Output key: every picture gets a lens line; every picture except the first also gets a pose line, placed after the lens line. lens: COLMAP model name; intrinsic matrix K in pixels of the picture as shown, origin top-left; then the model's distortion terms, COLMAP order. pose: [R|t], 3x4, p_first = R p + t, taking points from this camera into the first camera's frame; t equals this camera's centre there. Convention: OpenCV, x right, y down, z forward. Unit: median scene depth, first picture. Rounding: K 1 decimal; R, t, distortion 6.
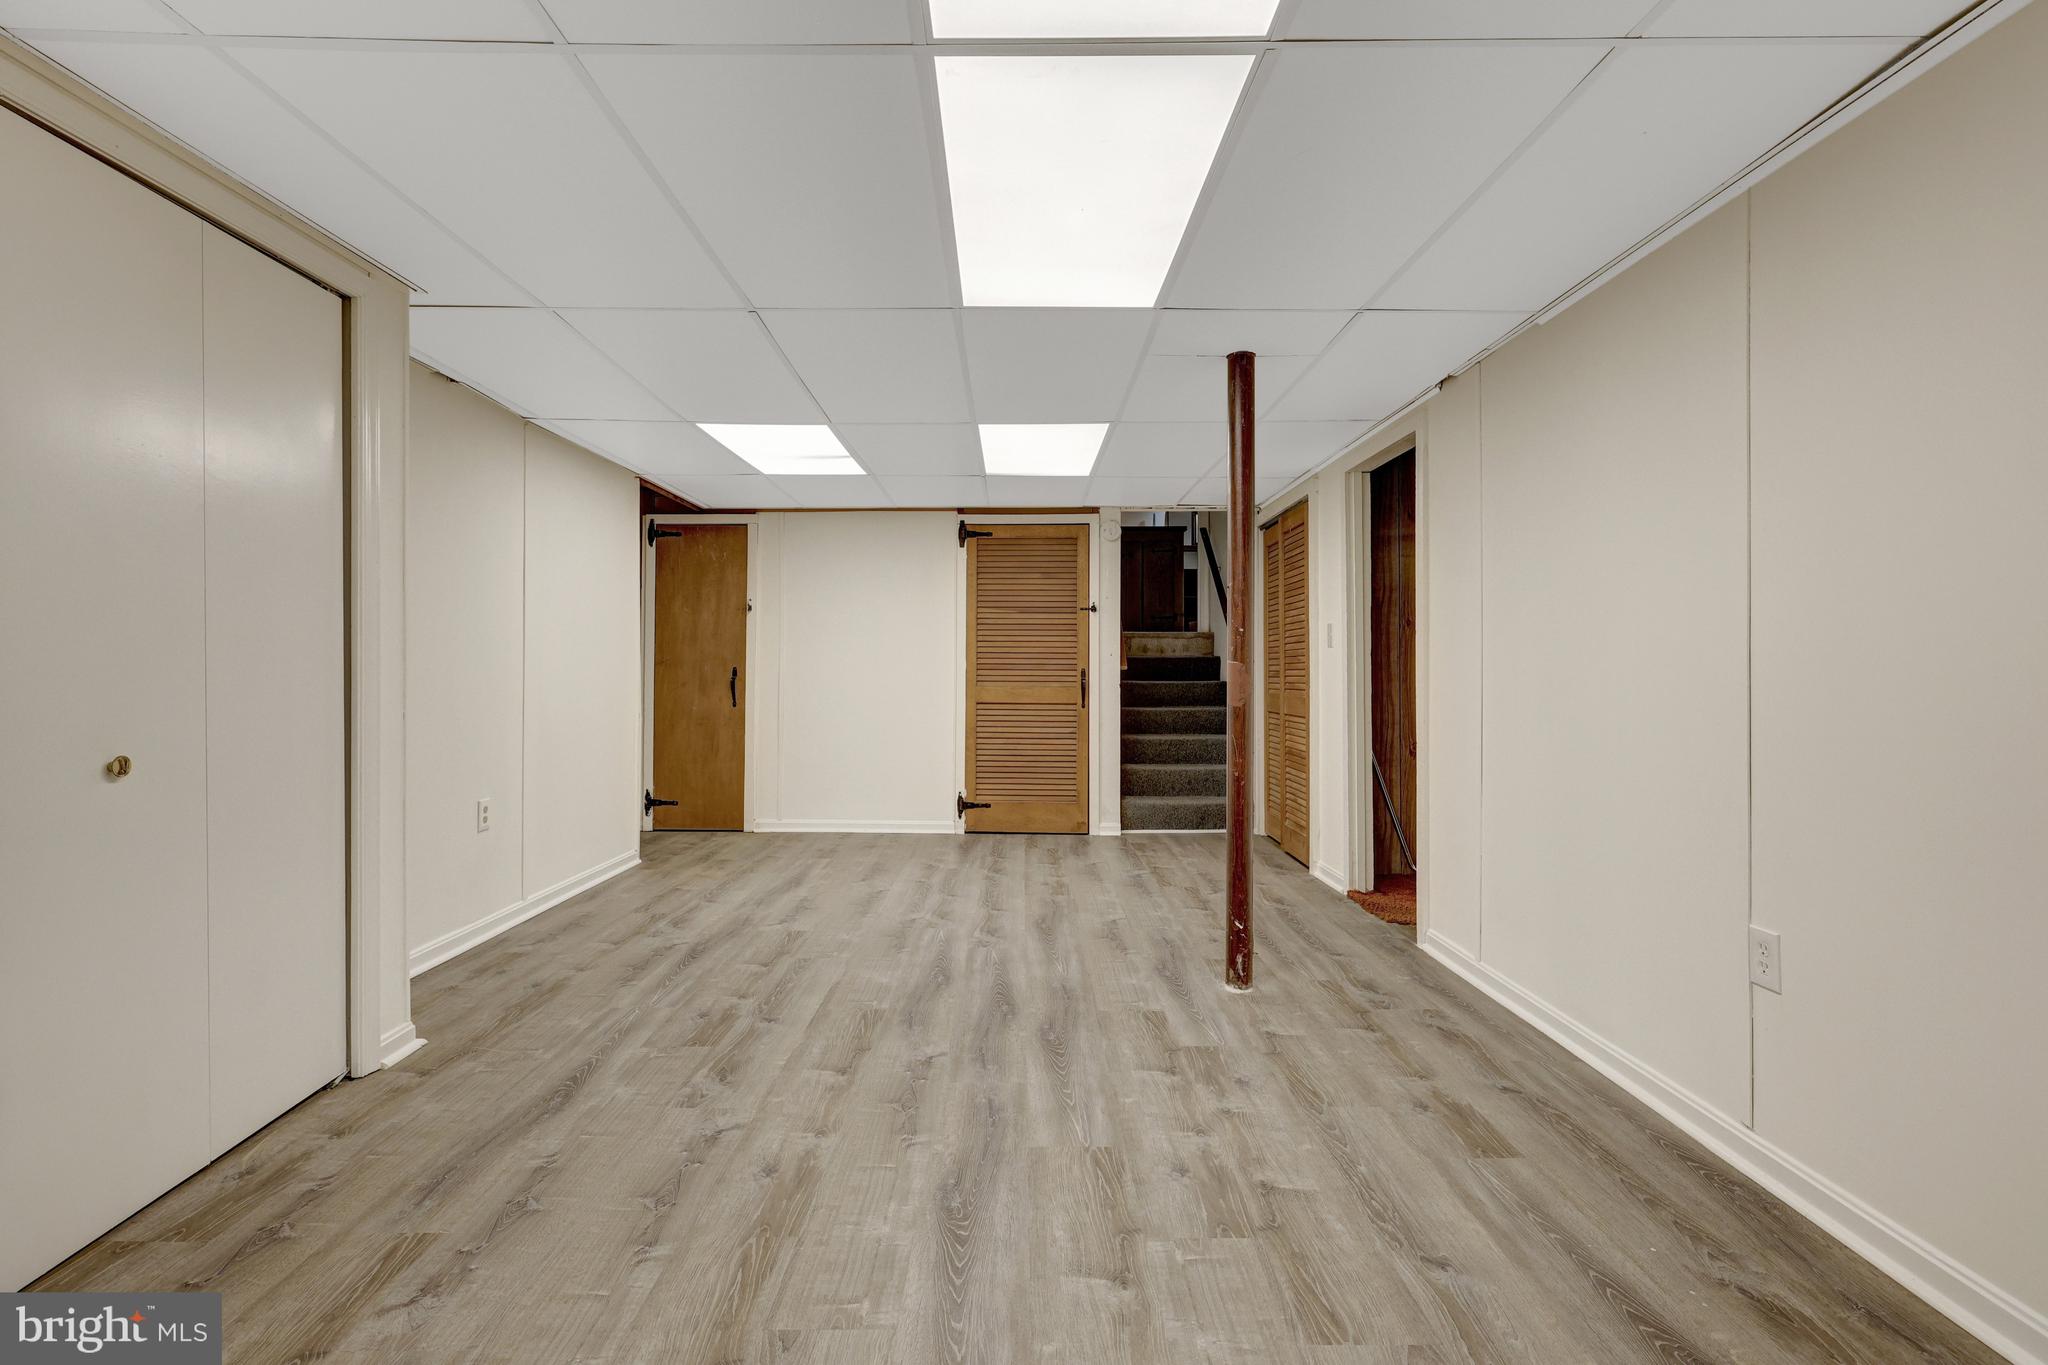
lens RADIAL K [[968.9, 0, 1023.0], [0, 968.9, 674.6], [0, 0, 1]] dist [-0.002598, 0.001700]
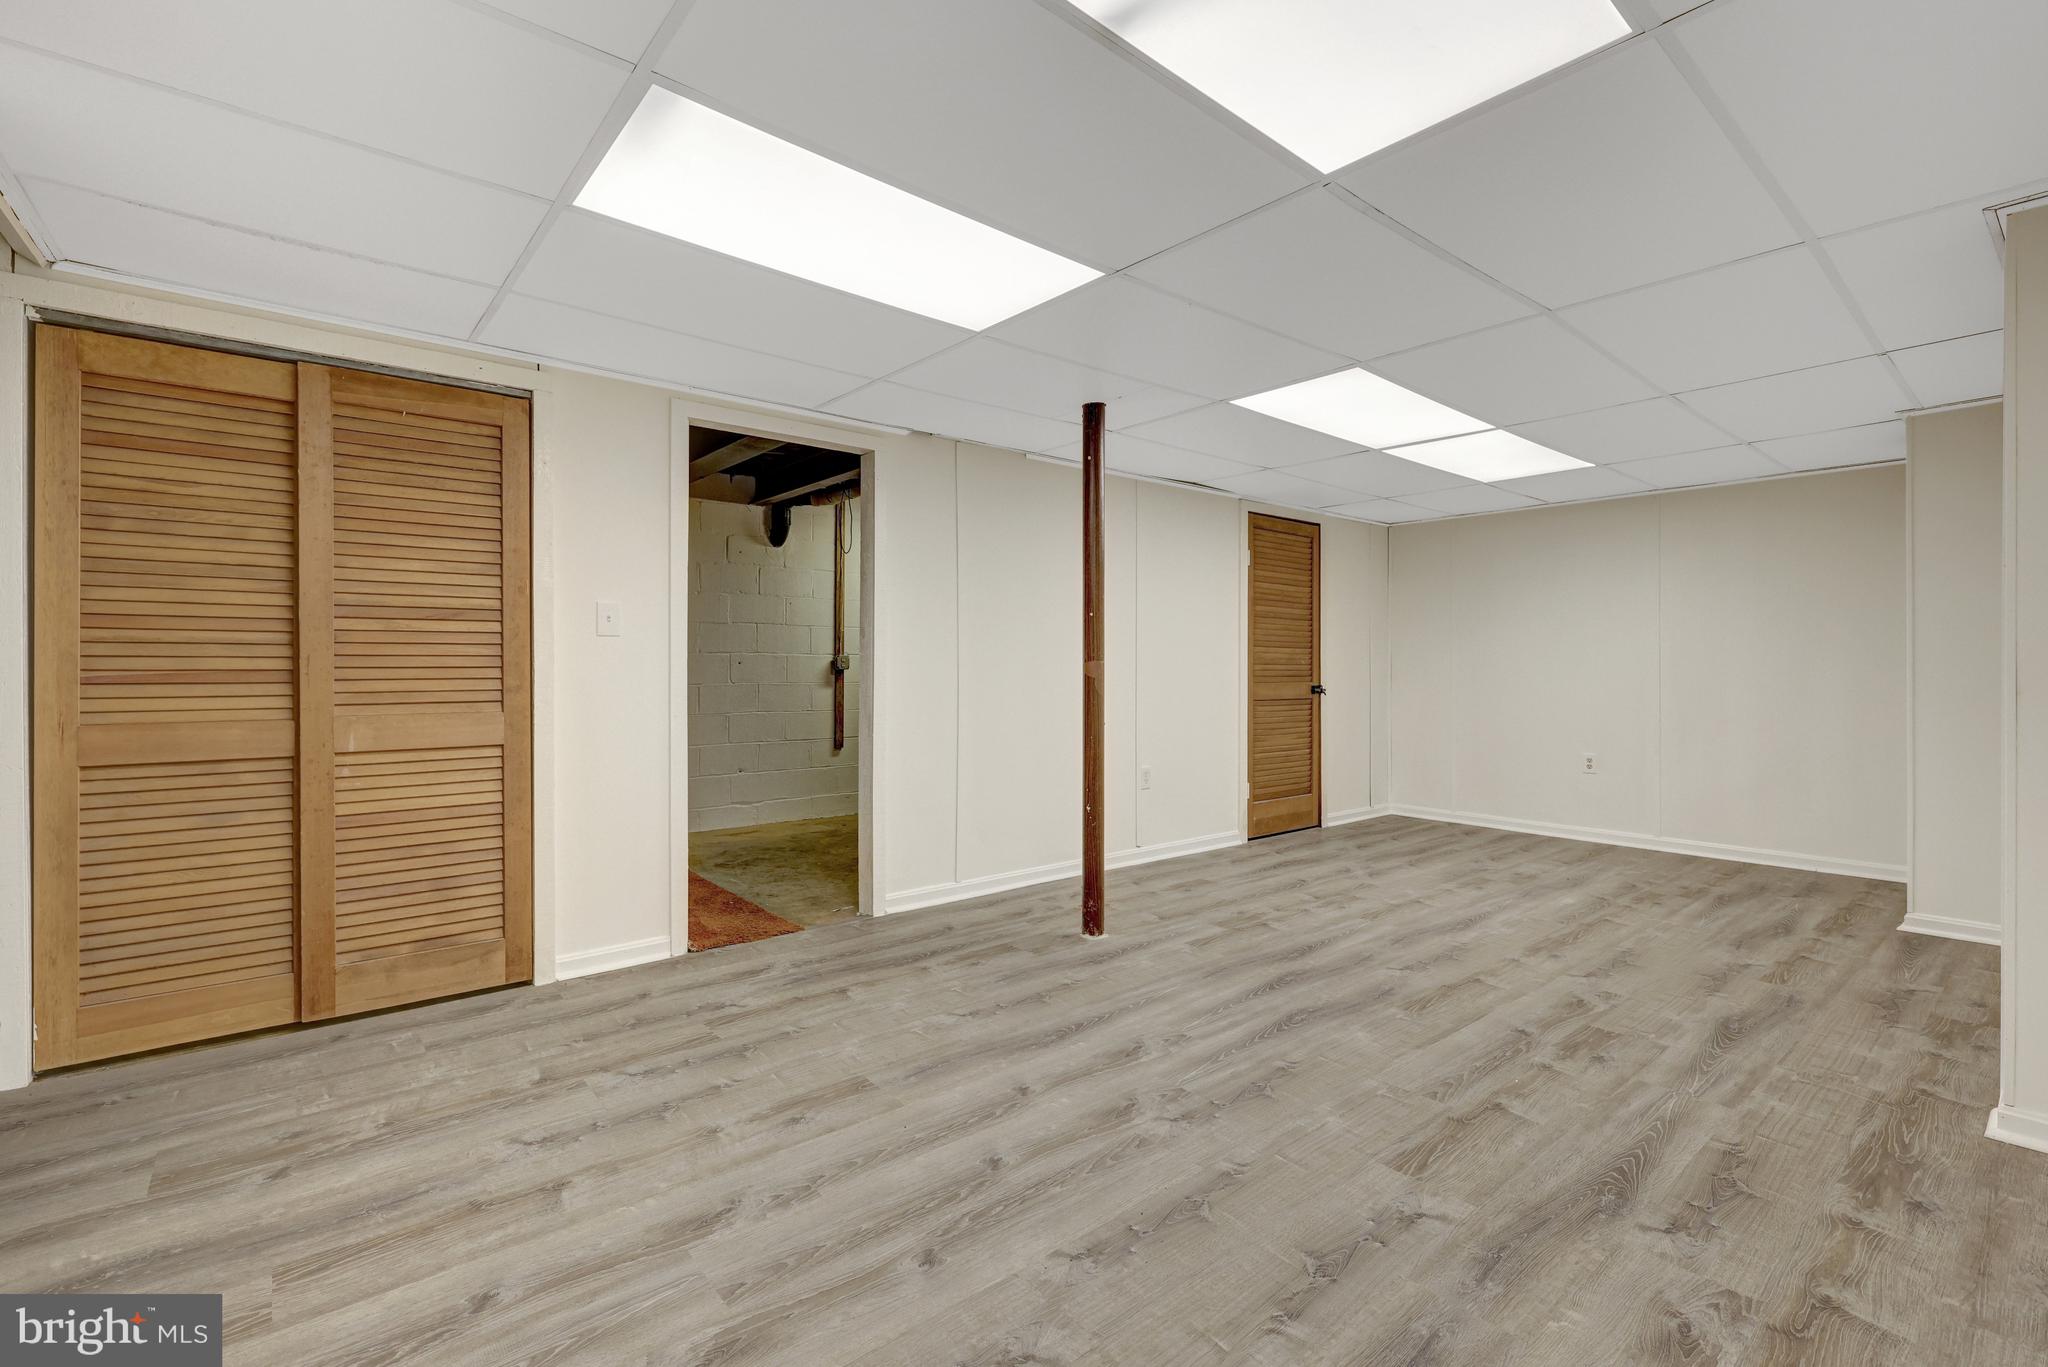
lens RADIAL K [[913.7, 0, 1023.7], [0, 913.7, 674.1], [0, 0, 1]] dist [0.001938, 0.000951]
pose [[-0.641512, -0.009036, 0.767060, -0.656567], [0.000765, 0.999923, 0.012418, -0.014178], [-0.767113, 0.008553, -0.641455, 2.016559]]
